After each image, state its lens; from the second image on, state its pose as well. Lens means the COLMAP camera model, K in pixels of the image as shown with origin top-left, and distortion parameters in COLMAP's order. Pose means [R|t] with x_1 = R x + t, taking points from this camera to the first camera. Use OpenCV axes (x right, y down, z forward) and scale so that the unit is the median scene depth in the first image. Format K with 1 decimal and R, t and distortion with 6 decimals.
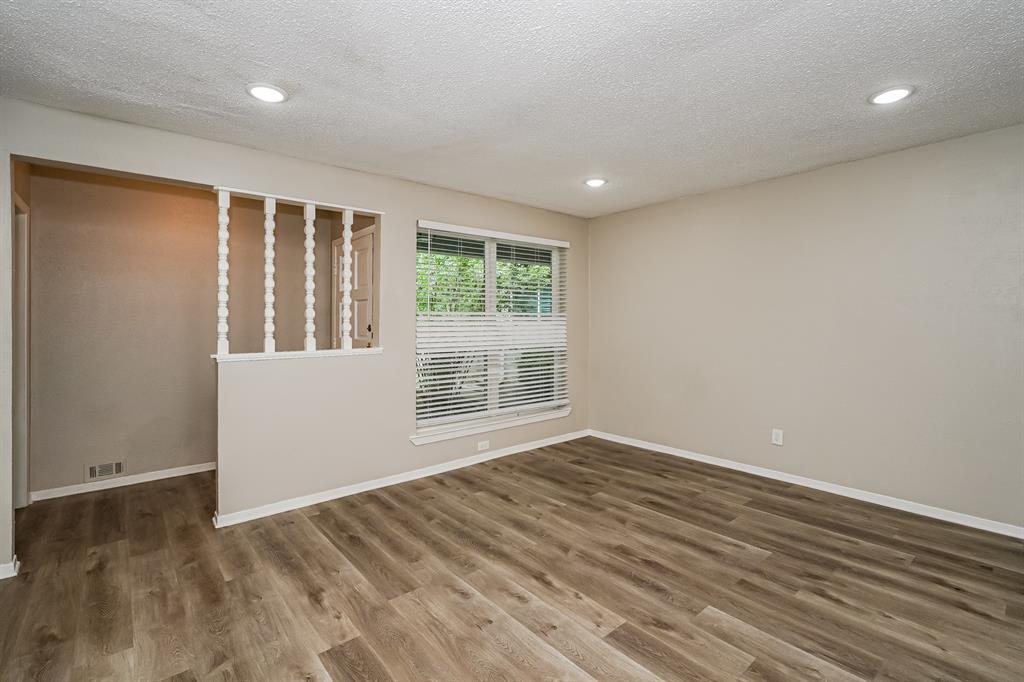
lens RADIAL K [[462.3, 0, 518.6], [0, 462.3, 330.6], [0, 0, 1]] dist [-0.007696, 0.003079]
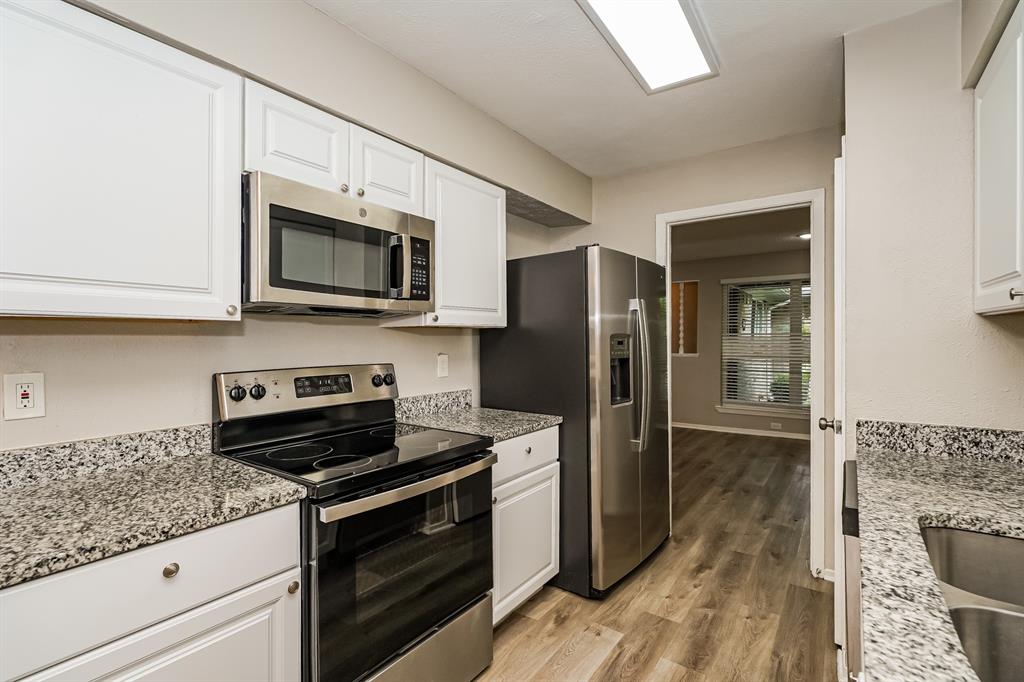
lens RADIAL K [[462.3, 0, 509.7], [0, 462.3, 339.3], [0, 0, 1]] dist [-0.007696, 0.003079]
pose [[0.214250, 0.002705, -0.976775, 1.803327], [-0.016558, 0.999863, -0.000863, -0.010585], [0.976639, 0.016358, 0.214265, -0.195181]]
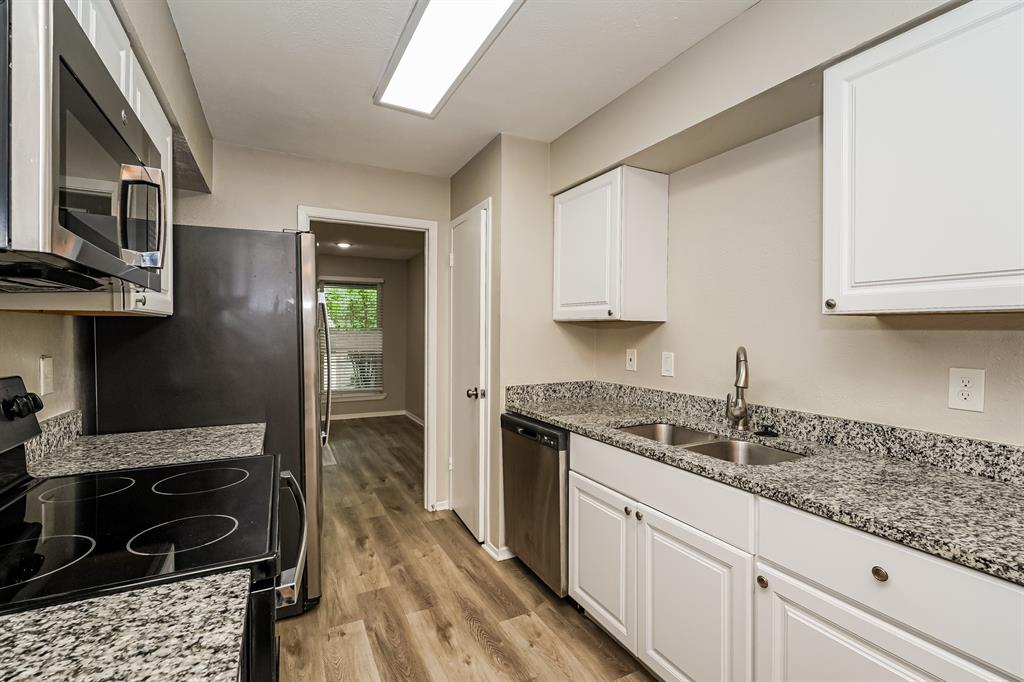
lens RADIAL K [[462.3, 0, 511.8], [0, 462.3, 332.8], [0, 0, 1]] dist [-0.007696, 0.003079]
pose [[0.969945, 0.011061, -0.243072, 1.536300], [-0.014952, 0.999788, -0.014172, -0.008083], [0.242864, 0.017380, 0.969905, -0.543442]]
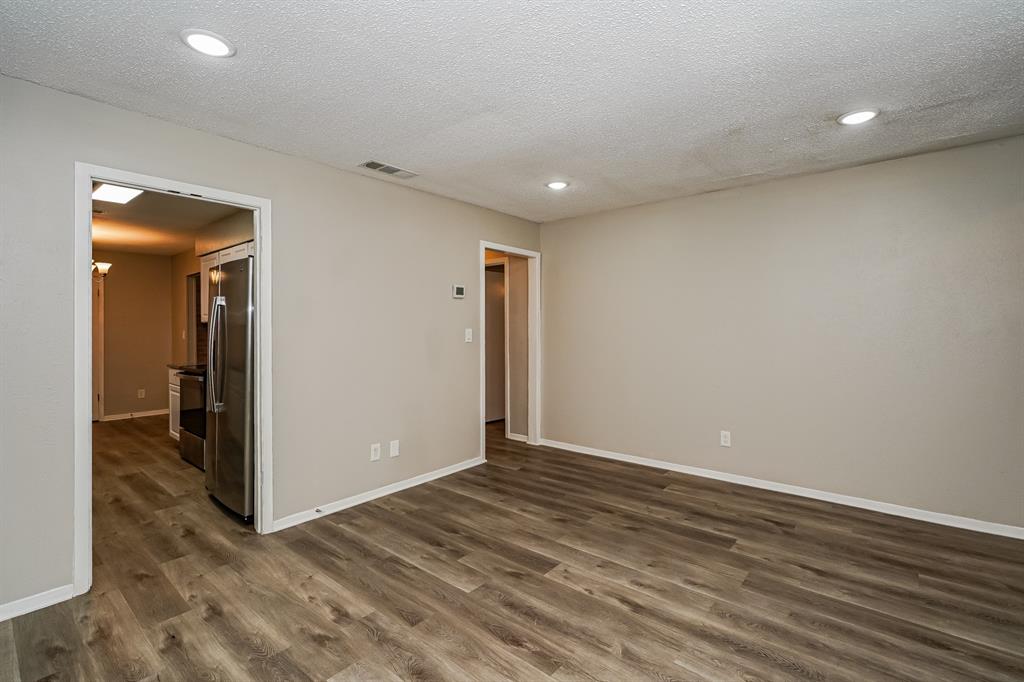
lens RADIAL K [[462.3, 0, 512.0], [0, 462.3, 327.3], [0, 0, 1]] dist [-0.007696, 0.003079]
pose [[-0.987971, 0.009048, -0.154373, 0.362387], [0.005751, 0.999746, 0.021788, -0.034748], [0.154531, 0.020638, -0.987772, 1.580726]]
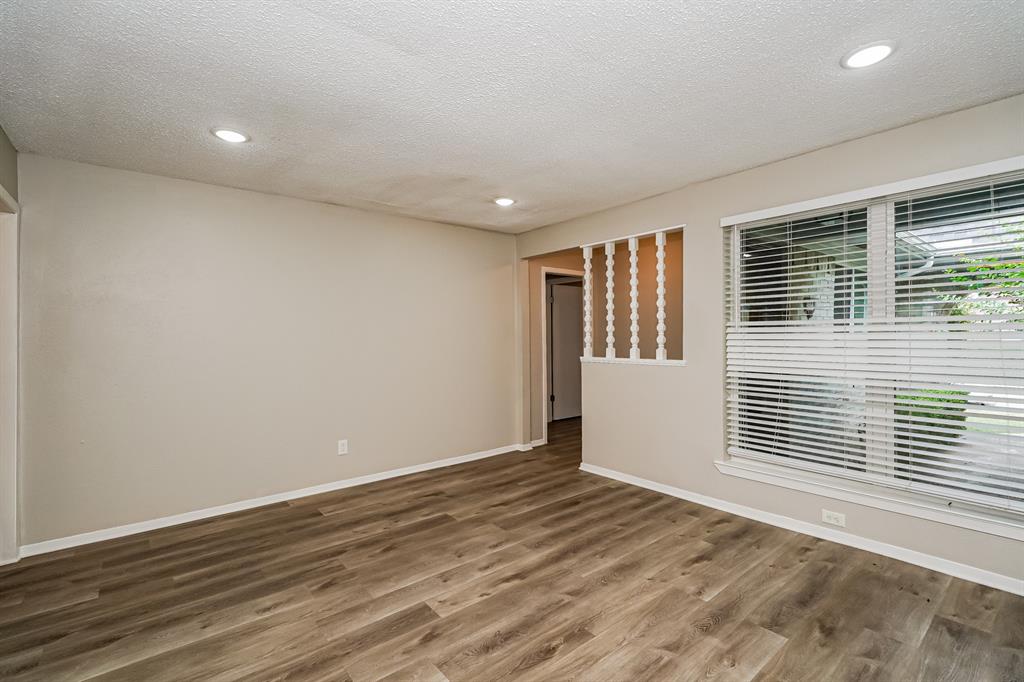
lens RADIAL K [[462.3, 0, 515.0], [0, 462.3, 335.4], [0, 0, 1]] dist [-0.007696, 0.003079]
pose [[-0.022752, 0.002355, -0.999738, 0.944578], [-0.009348, 0.999953, 0.002568, -0.020403], [0.999697, 0.009404, -0.022729, 0.865424]]
